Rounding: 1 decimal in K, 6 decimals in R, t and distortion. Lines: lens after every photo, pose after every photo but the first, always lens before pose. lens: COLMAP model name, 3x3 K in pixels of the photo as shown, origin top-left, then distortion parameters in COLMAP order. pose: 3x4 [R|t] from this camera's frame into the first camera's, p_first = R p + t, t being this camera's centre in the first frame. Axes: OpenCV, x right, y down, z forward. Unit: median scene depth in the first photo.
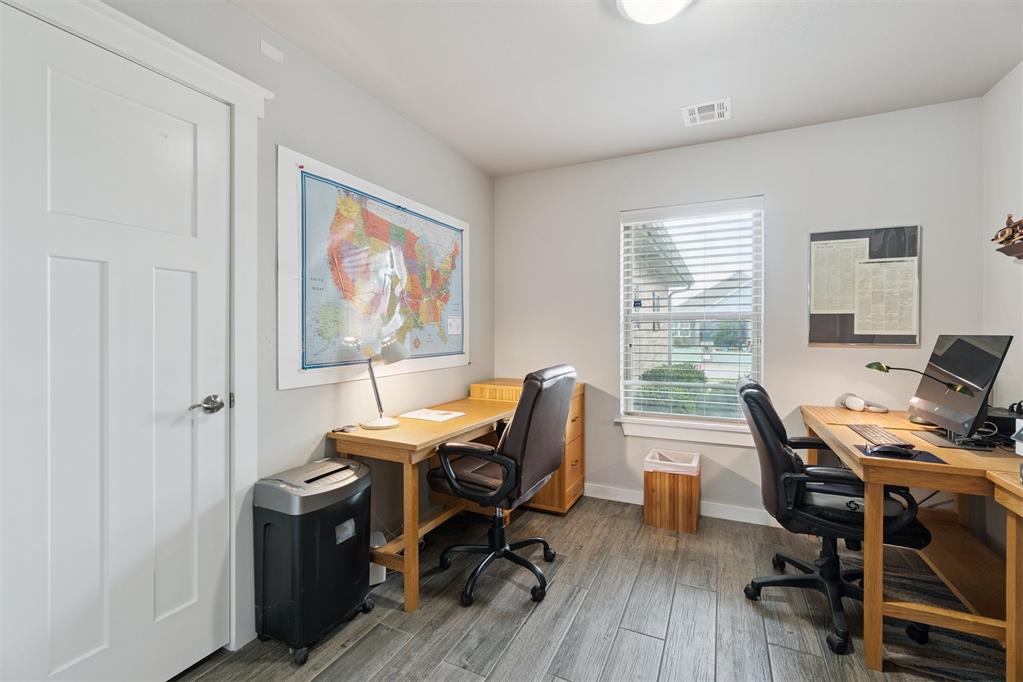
lens RADIAL K [[441.9, 0, 517.8], [0, 441.9, 334.3], [0, 0, 1]] dist [-0.005551, 0.001829]
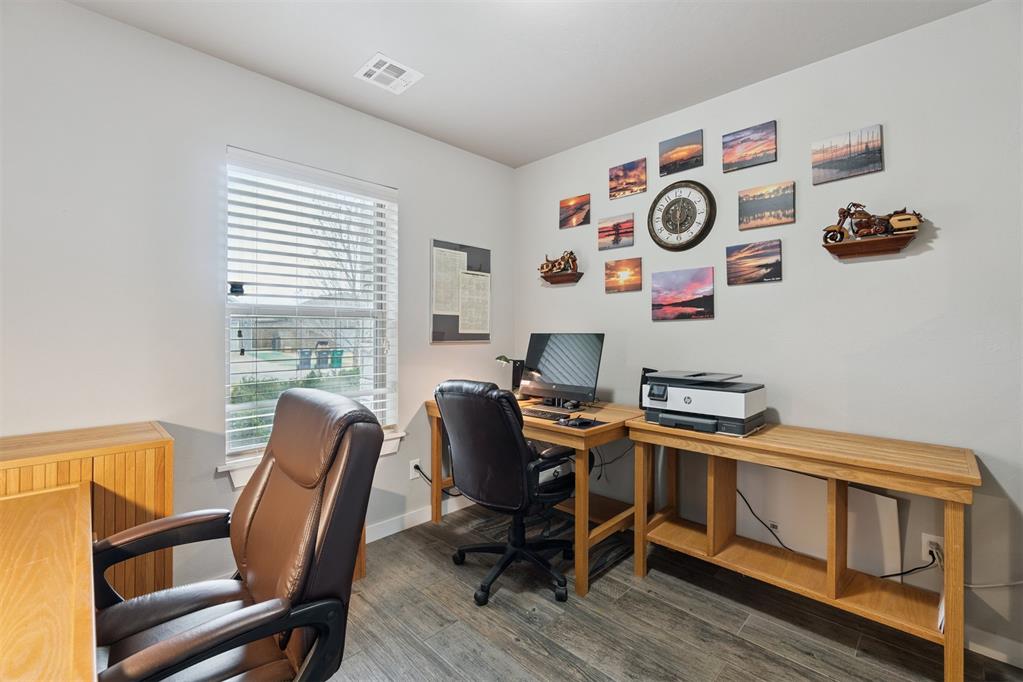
lens RADIAL K [[441.9, 0, 516.8], [0, 441.9, 331.7], [0, 0, 1]] dist [-0.005551, 0.001829]
pose [[0.329774, 0.001573, 0.944058, -0.298210], [0.004220, 0.999986, -0.003140, 0.000061], [-0.944050, 0.005020, 0.329763, 0.487942]]
